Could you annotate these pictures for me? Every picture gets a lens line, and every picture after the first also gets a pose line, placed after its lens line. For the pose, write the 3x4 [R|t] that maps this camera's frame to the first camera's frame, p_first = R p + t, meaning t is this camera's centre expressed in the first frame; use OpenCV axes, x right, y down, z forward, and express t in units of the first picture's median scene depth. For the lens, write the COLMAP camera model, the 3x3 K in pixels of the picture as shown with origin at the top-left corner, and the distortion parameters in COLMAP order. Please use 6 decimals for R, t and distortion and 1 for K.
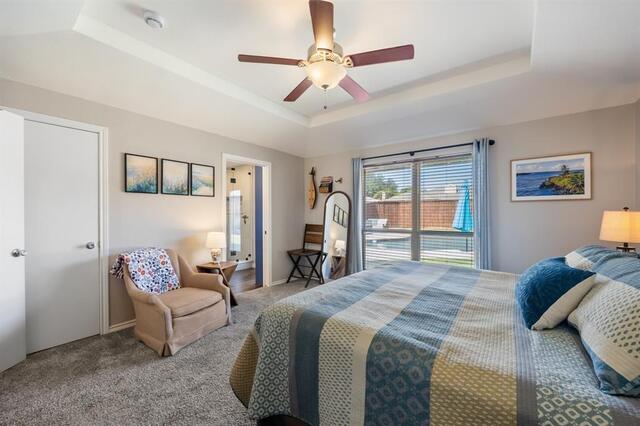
lens RADIAL K [[256.1, 0, 321.6], [0, 256.1, 214.1], [0, 0, 1]] dist [-0.009625, 0.000229]
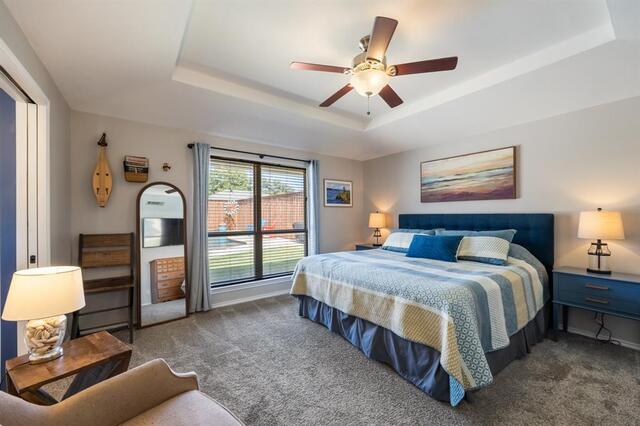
lens RADIAL K [[256.1, 0, 321.6], [0, 256.1, 214.1], [0, 0, 1]] dist [-0.009625, 0.000229]
pose [[0.269691, 0.000529, 0.962947, -0.710672], [0.002981, 0.999995, -0.001384, -0.003237], [-0.962942, 0.003244, 0.269688, 0.617863]]
